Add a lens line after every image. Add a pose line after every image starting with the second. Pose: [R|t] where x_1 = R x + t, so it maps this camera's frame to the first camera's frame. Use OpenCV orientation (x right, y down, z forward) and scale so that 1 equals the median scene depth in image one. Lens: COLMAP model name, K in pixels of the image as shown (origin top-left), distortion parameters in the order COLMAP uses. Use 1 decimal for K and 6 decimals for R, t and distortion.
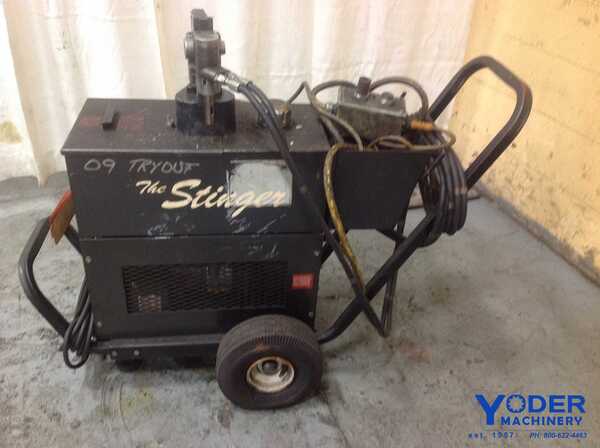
lens RADIAL K [[571.6, 0, 300.0], [0, 571.6, 224.0], [0, 0, 1]] dist [0.183747, -0.397372]
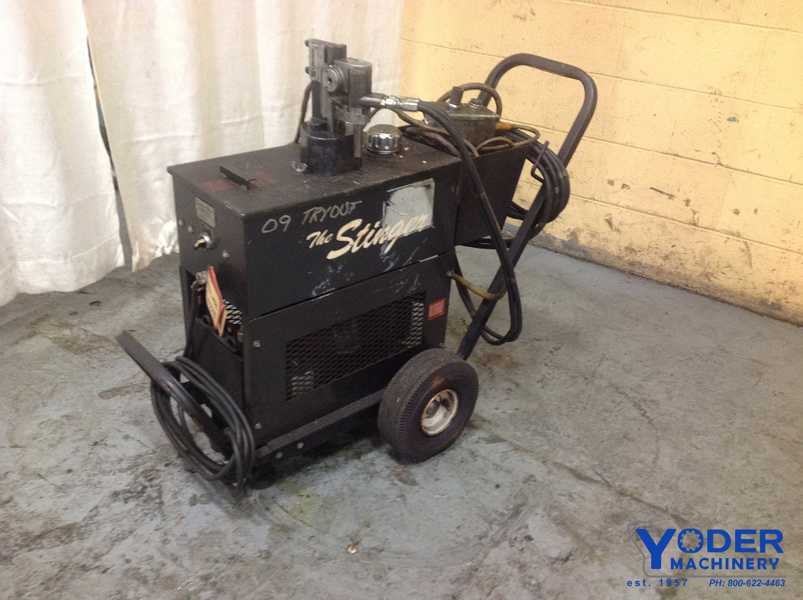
lens RADIAL K [[764.9, 0, 401.5], [0, 764.9, 300.0], [0, 0, 1]] dist [0.183747, -0.397372]
pose [[0.826730, -0.281409, 0.487162, -0.734722], [0.298089, 0.953481, 0.044911, 0.012067], [-0.477138, 0.108089, 0.872156, -0.093399]]
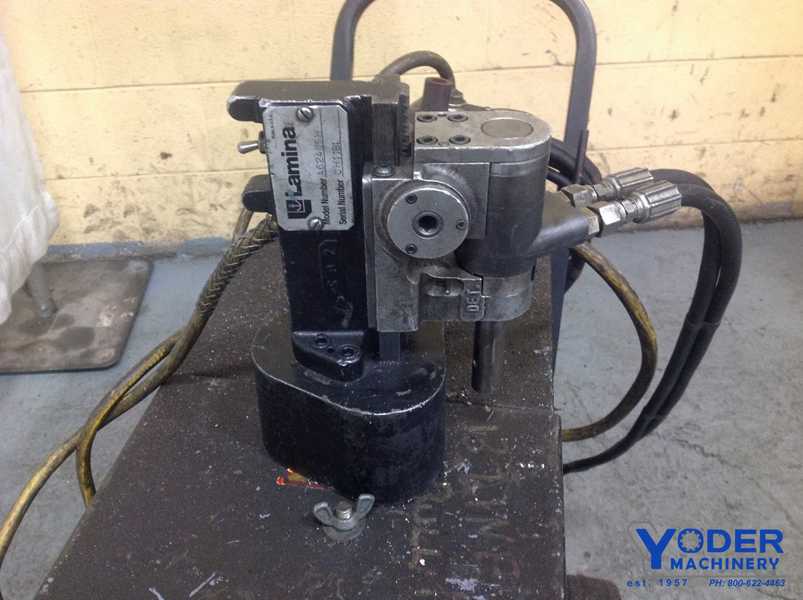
lens RADIAL K [[764.9, 0, 401.5], [0, 764.9, 300.0], [0, 0, 1]] dist [0.183747, -0.397372]
pose [[0.254907, -0.610984, 0.749481, -0.422116], [0.541241, 0.732446, 0.413014, -0.383981], [-0.801299, 0.300370, 0.517395, 0.776912]]
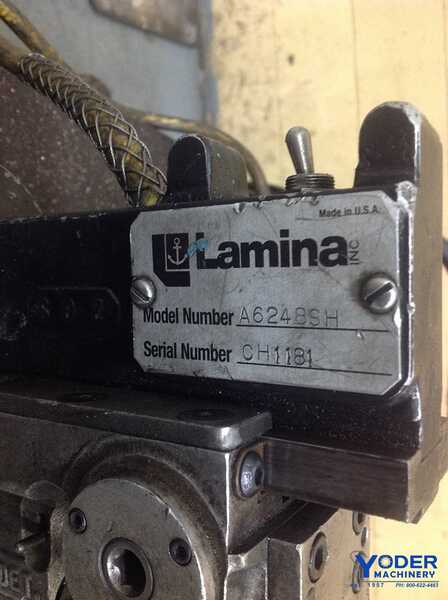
lens RADIAL K [[580.2, 0, 224.0], [0, 580.2, 300.0], [0, 0, 1]] dist [0.152956, -0.414434]
pose [[0.563151, 0.183702, 0.805677, -0.256654], [-0.750779, 0.521076, 0.405968, -0.352837], [-0.345242, -0.833507, 0.431364, 0.904348]]
